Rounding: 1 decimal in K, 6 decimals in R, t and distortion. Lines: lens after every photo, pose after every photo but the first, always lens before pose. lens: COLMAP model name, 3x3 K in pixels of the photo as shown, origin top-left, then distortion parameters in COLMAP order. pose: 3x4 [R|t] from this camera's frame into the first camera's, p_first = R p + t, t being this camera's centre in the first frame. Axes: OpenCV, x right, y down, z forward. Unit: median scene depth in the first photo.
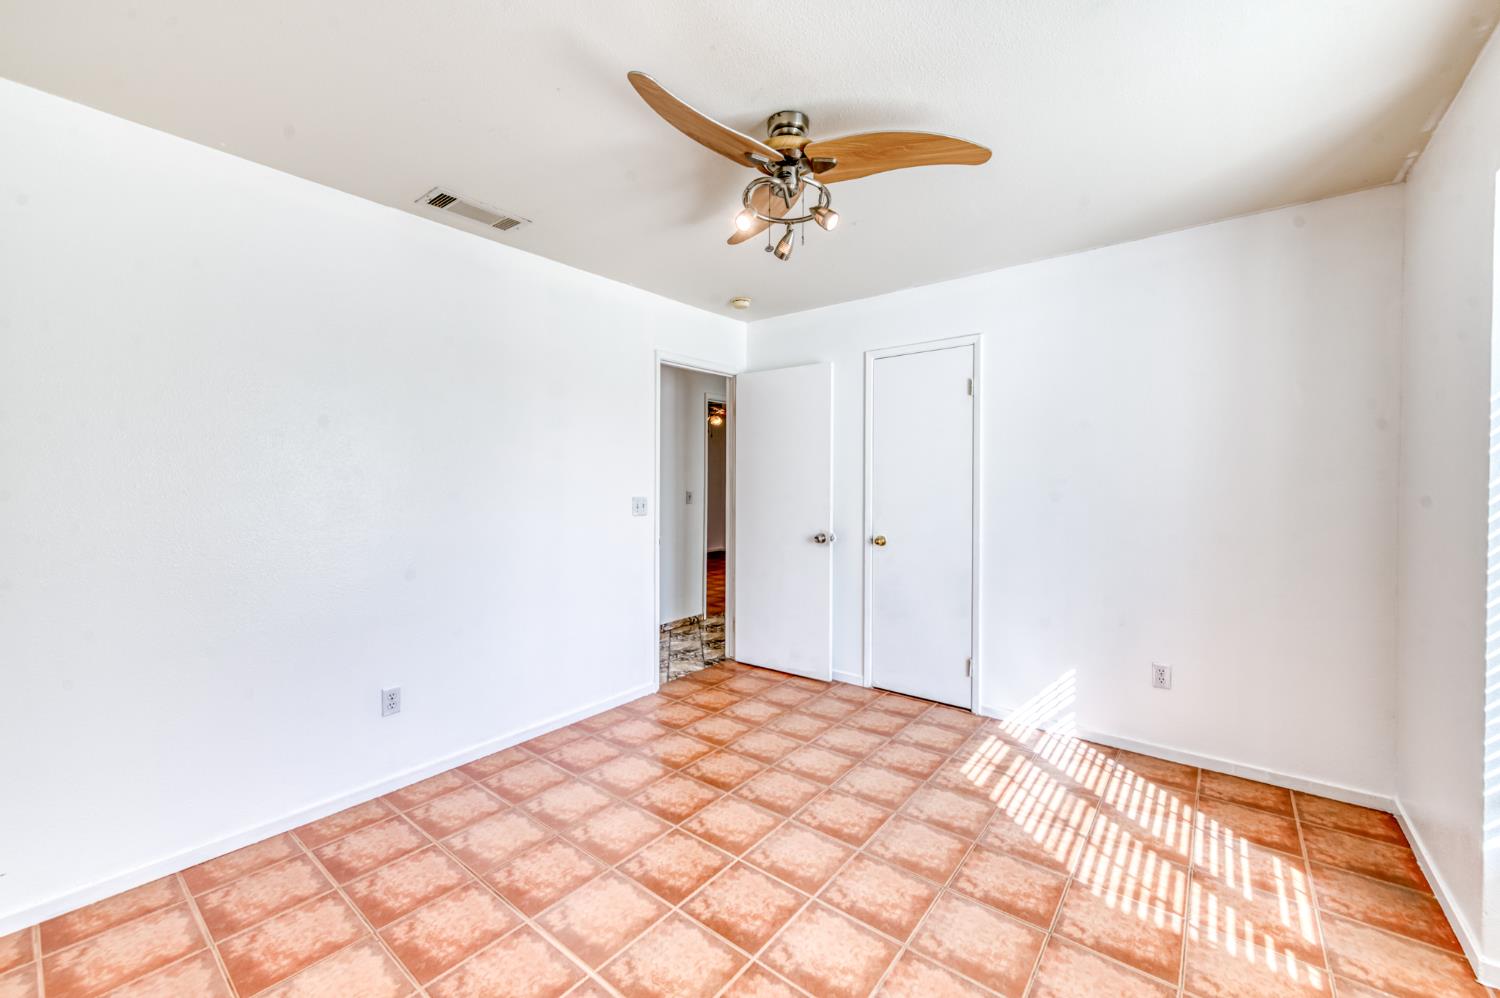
lens RADIAL K [[602.9, 0, 745.3], [0, 602.9, 482.2], [0, 0, 1]] dist [-0.001989, -0.000376]
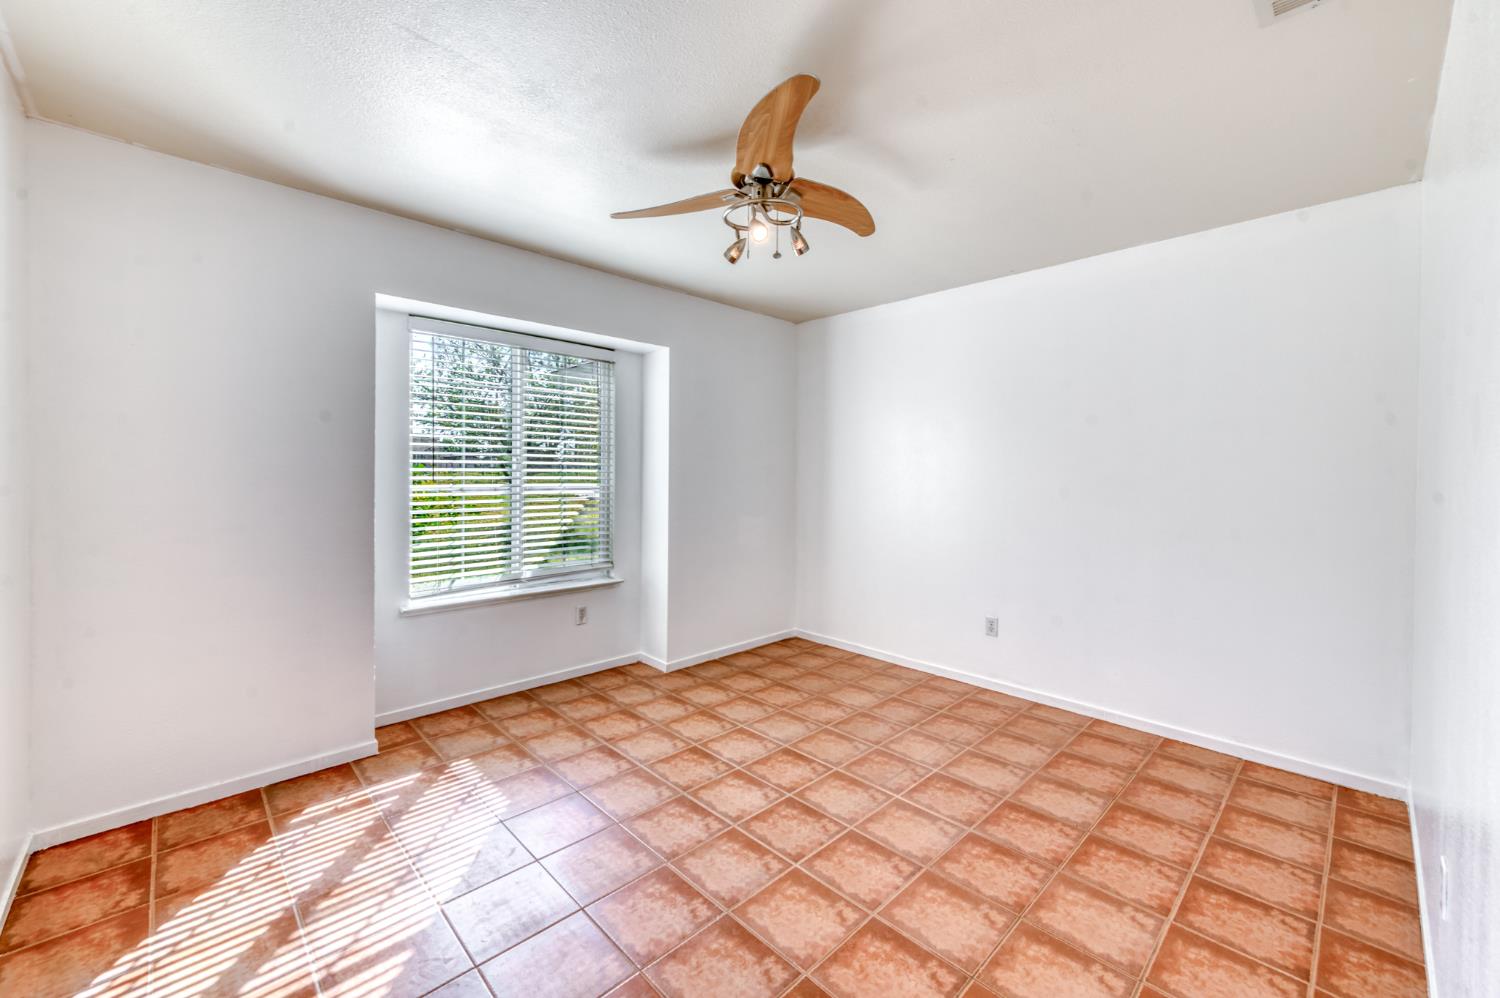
lens RADIAL K [[602.9, 0, 745.3], [0, 602.9, 482.2], [0, 0, 1]] dist [-0.001989, -0.000376]
pose [[-0.991043, -0.007463, 0.133336, -0.053702], [-0.004564, 0.999747, 0.022037, -0.005524], [-0.133467, 0.021231, -0.990826, 1.913236]]
